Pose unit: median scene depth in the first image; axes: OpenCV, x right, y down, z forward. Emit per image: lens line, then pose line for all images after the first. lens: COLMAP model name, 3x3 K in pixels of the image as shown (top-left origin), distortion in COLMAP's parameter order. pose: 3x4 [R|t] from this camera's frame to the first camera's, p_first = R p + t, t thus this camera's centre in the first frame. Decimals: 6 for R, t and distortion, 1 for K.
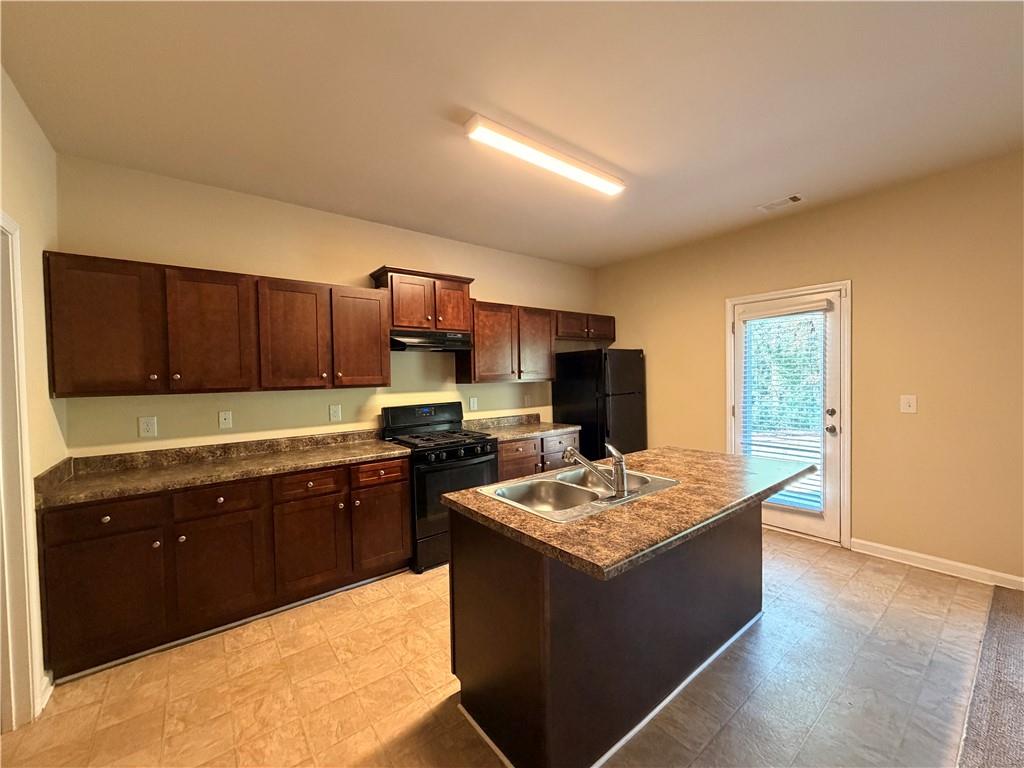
lens RADIAL K [[406.7, 0, 510.7], [0, 406.7, 383.7], [0, 0, 1]] dist [0.008695, -0.000801]
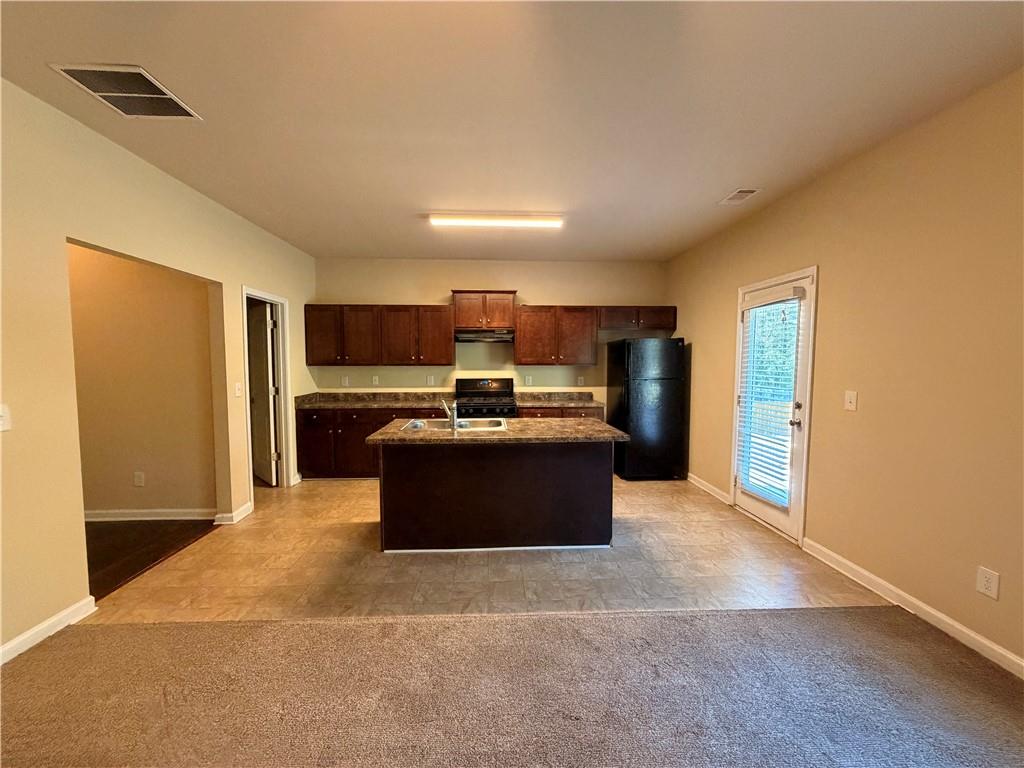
lens RADIAL K [[406.7, 0, 513.0], [0, 406.7, 382.2], [0, 0, 1]] dist [0.008695, -0.000801]
pose [[0.817504, 0.052082, -0.573563, 0.797660], [-0.028517, 0.998342, 0.050008, -0.014174], [0.575217, -0.024525, 0.817633, -0.165839]]
